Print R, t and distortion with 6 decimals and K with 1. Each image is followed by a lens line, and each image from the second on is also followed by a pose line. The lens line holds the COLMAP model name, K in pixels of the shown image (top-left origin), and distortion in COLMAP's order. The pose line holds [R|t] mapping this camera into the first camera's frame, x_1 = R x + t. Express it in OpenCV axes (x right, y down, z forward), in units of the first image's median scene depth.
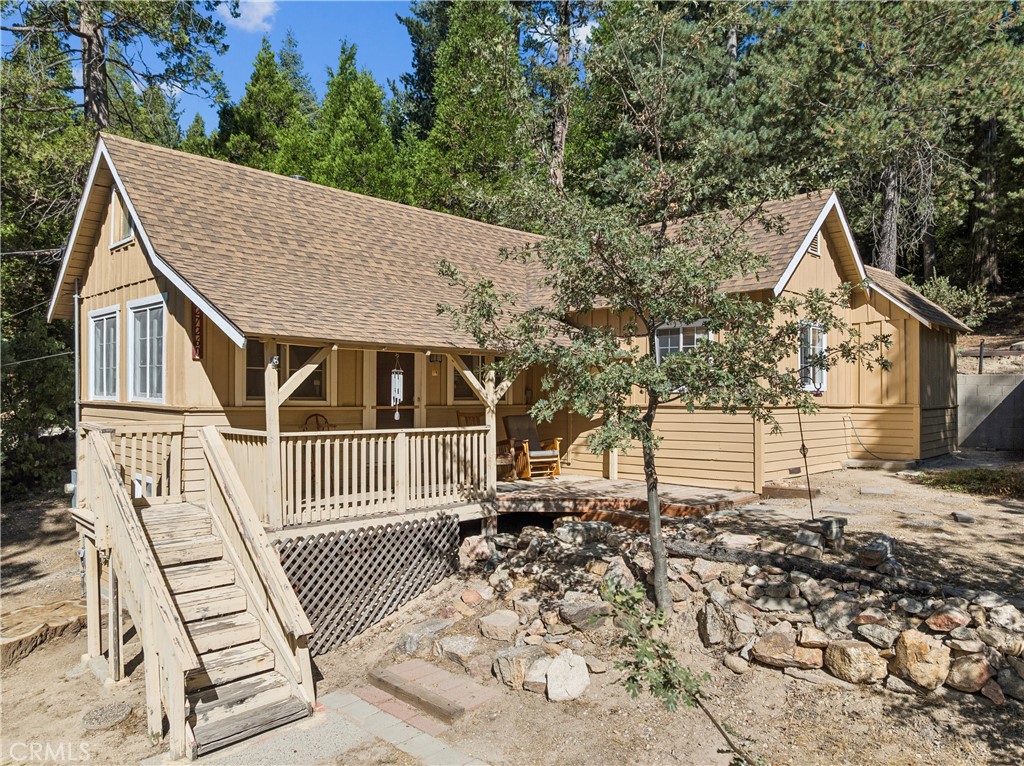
lens RADIAL K [[723.0, 0, 511.4], [0, 723.0, 386.2], [0, 0, 1]] dist [-0.030790, -0.005725]
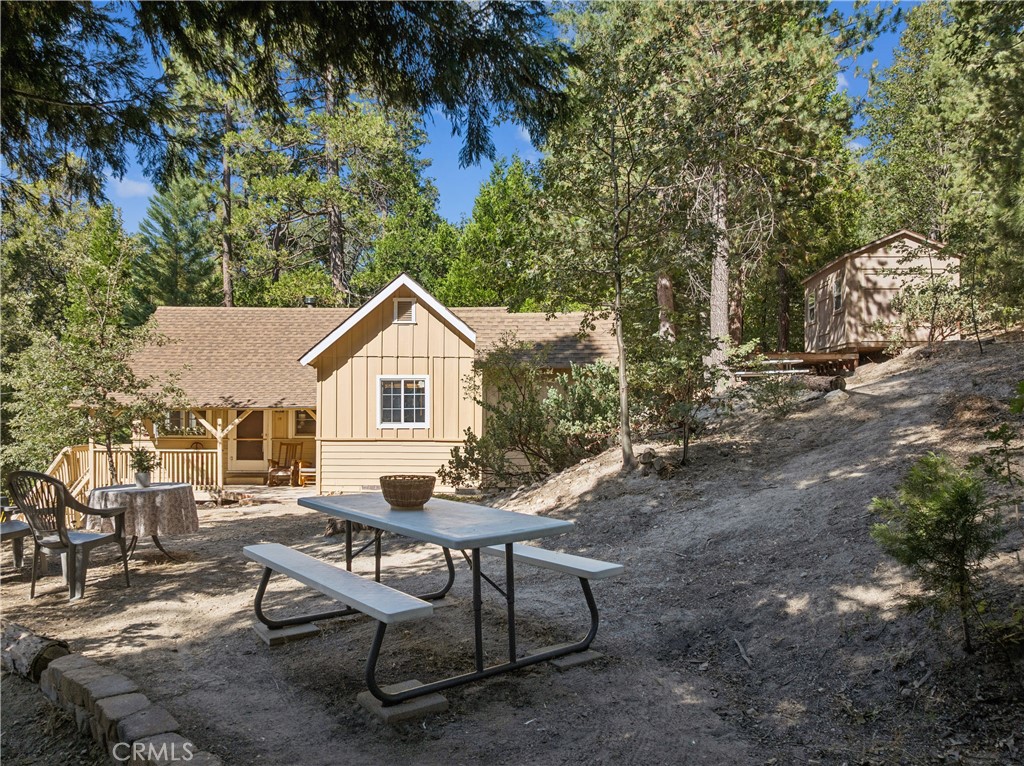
lens RADIAL K [[723.0, 0, 497.9], [0, 723.0, 422.8], [0, 0, 1]] dist [-0.030790, -0.005725]
pose [[0.706452, -0.009706, -0.707694, 1.747797], [0.010392, 0.999940, -0.003340, 0.002030], [0.707684, -0.004995, 0.706511, 0.243886]]
